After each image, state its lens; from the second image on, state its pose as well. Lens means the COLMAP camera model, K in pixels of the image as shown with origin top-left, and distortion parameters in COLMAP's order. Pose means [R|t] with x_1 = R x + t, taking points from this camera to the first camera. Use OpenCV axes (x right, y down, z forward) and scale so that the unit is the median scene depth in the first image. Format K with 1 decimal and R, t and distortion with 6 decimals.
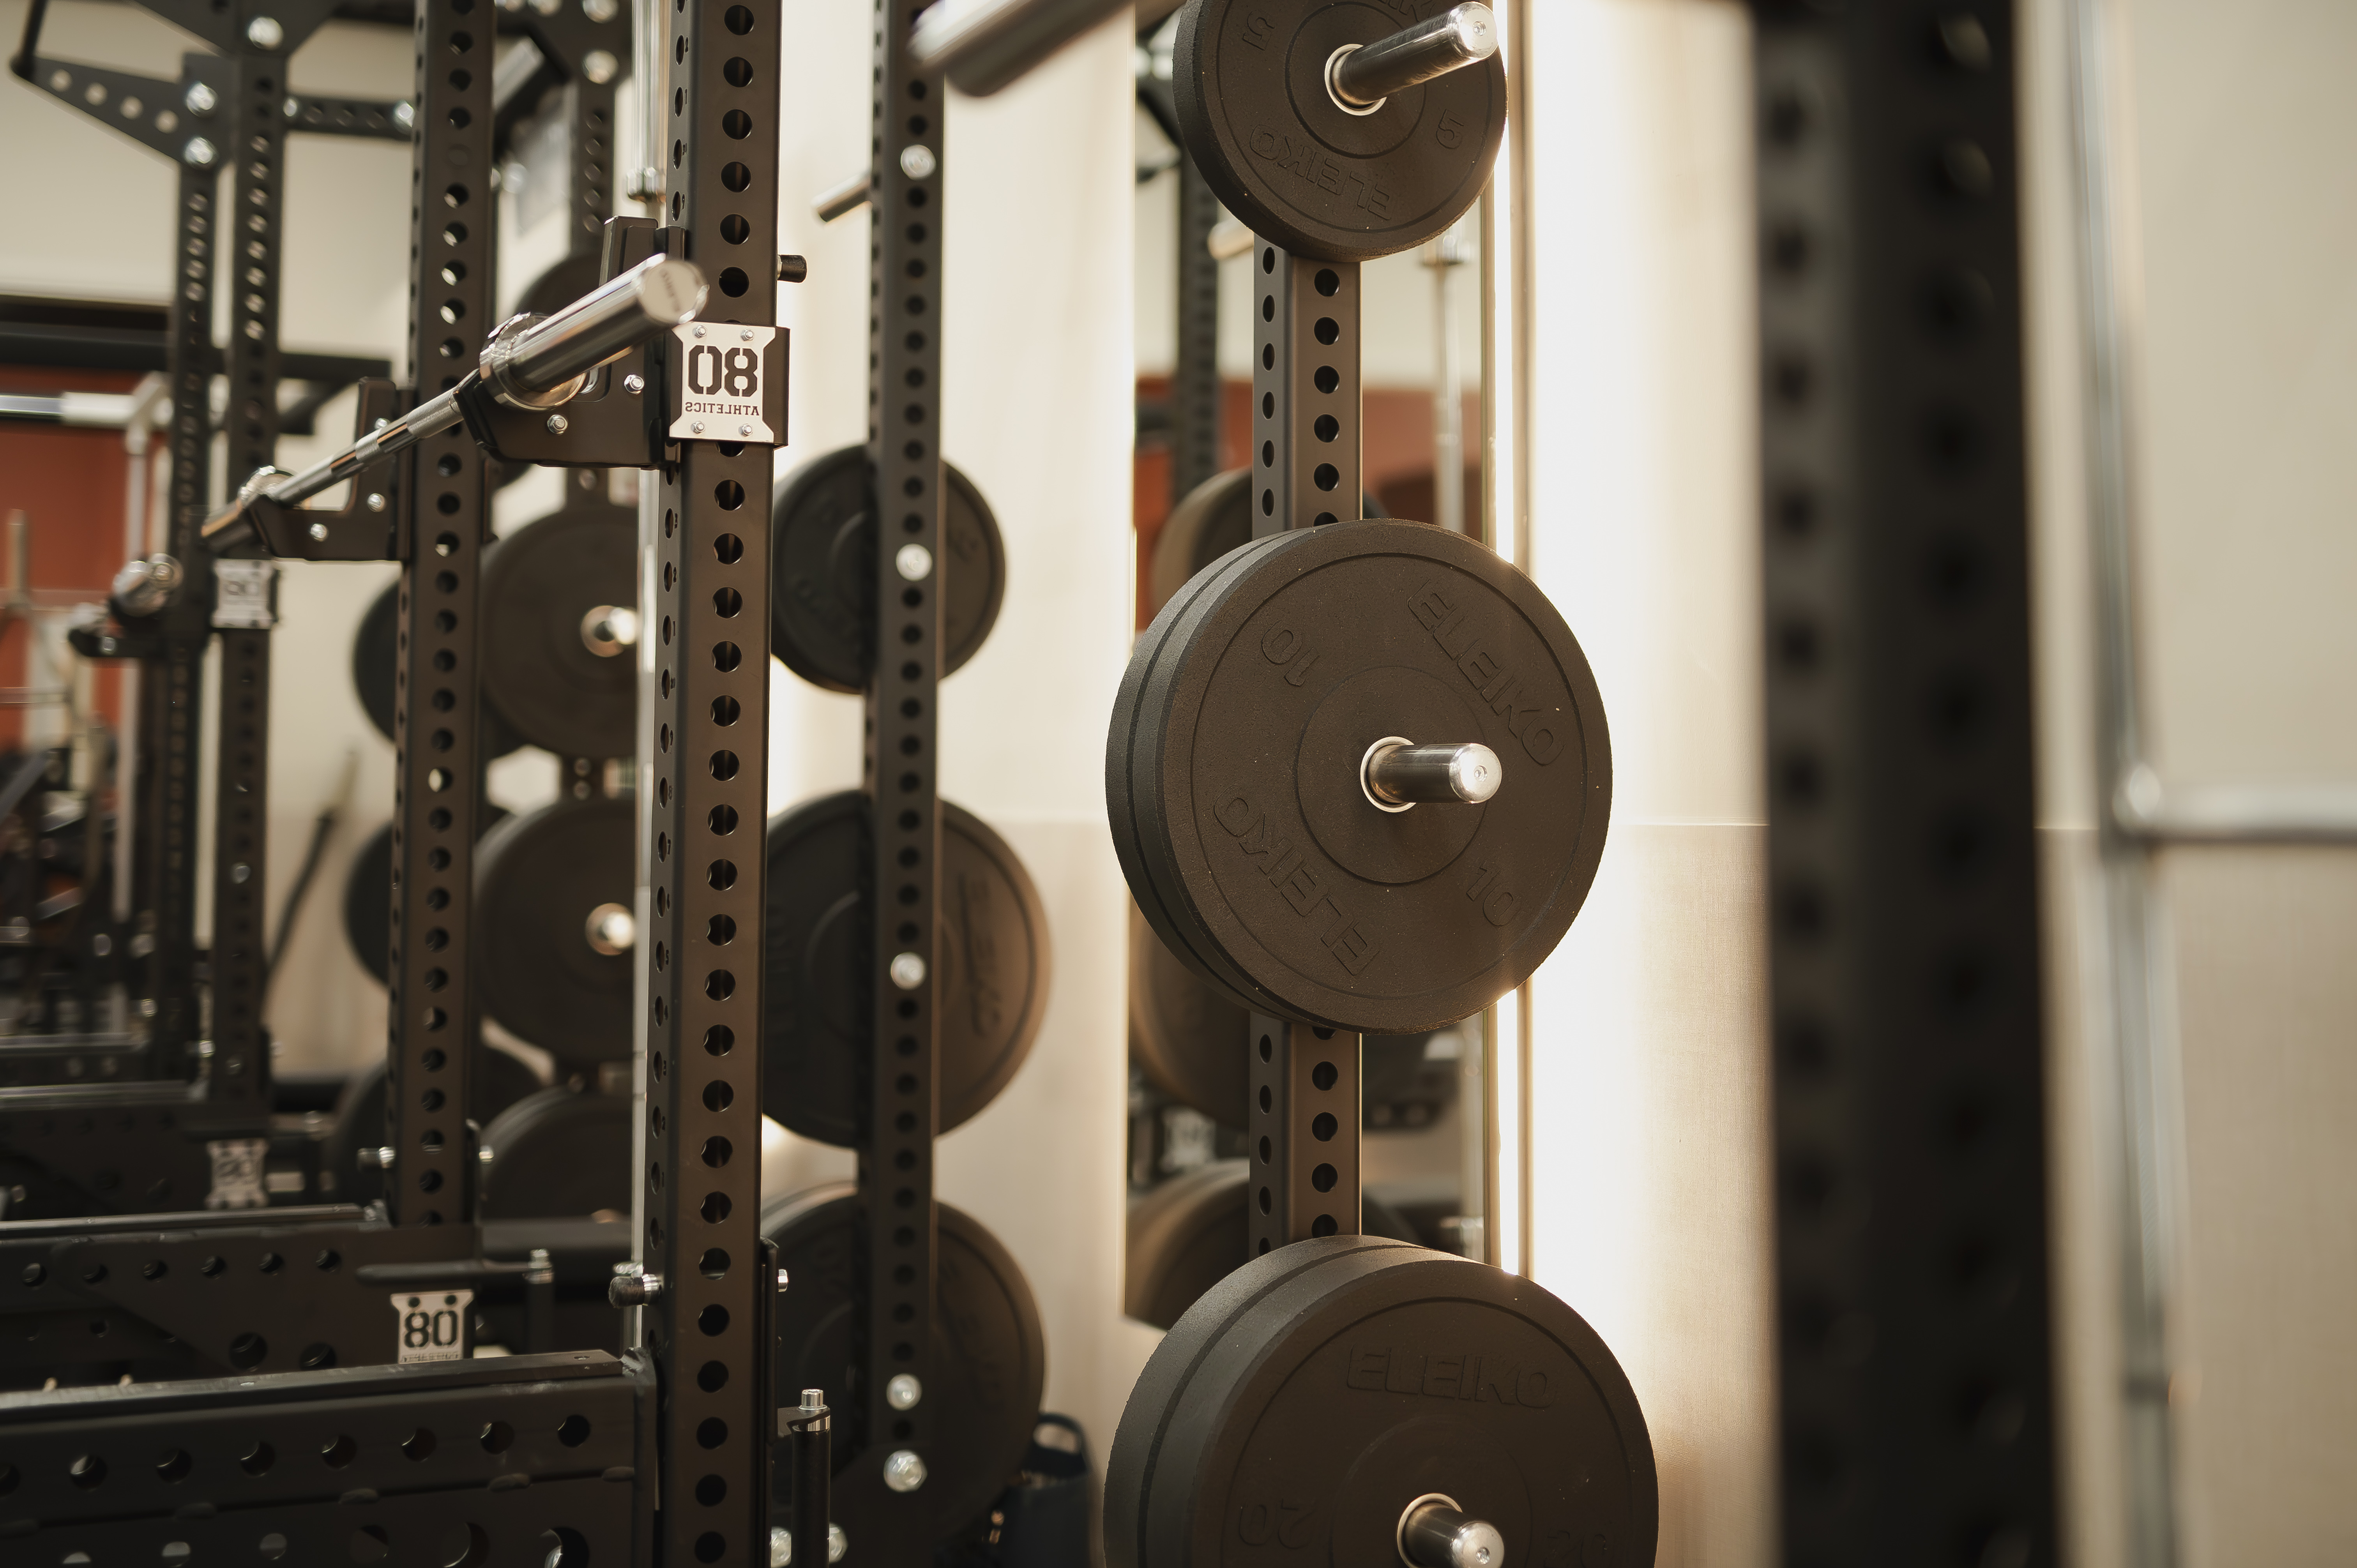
lens RADIAL K [[3280.6, 0, 1182.5], [0, 3280.6, 778.9], [0, 0, 1]] dist [-0.006477, 0.030811]
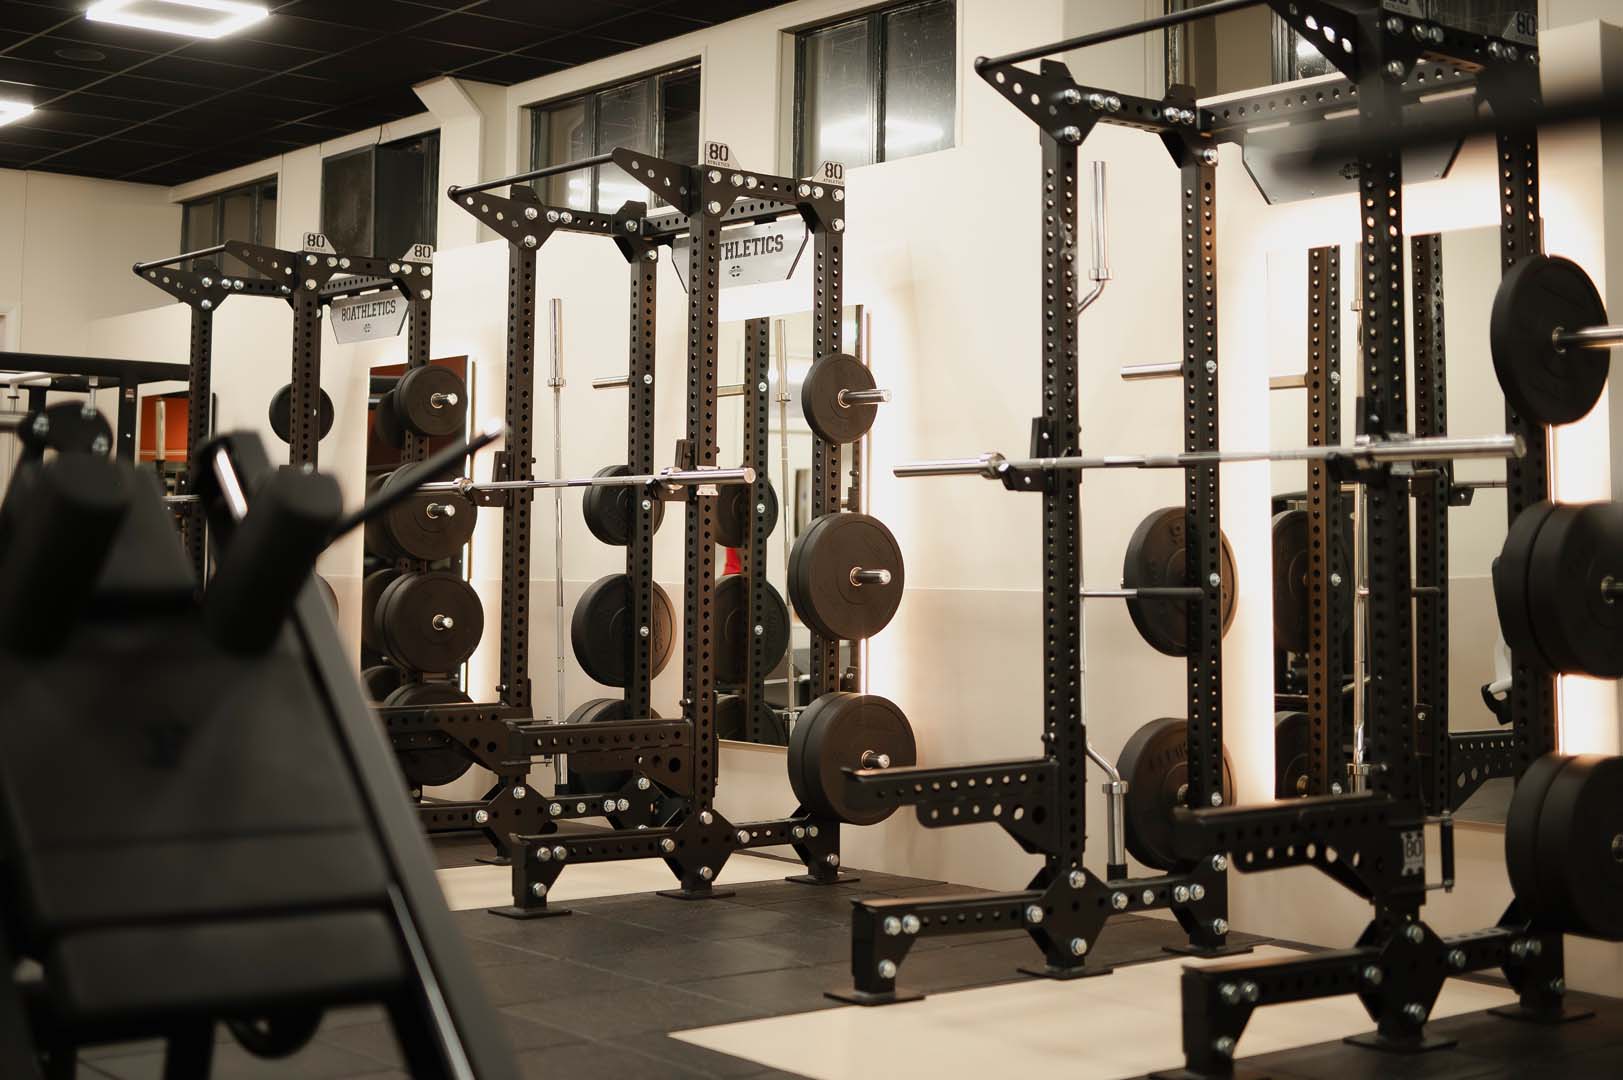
lens RADIAL K [[2259.1, 0, 814.3], [0, 2259.1, 536.5], [0, 0, 1]] dist [-0.006477, 0.030811]
pose [[0.959006, 0.011916, 0.283136, -0.556910], [-0.010793, 0.999926, -0.005526, -0.024817], [-0.283181, 0.002244, 0.959064, -1.192882]]
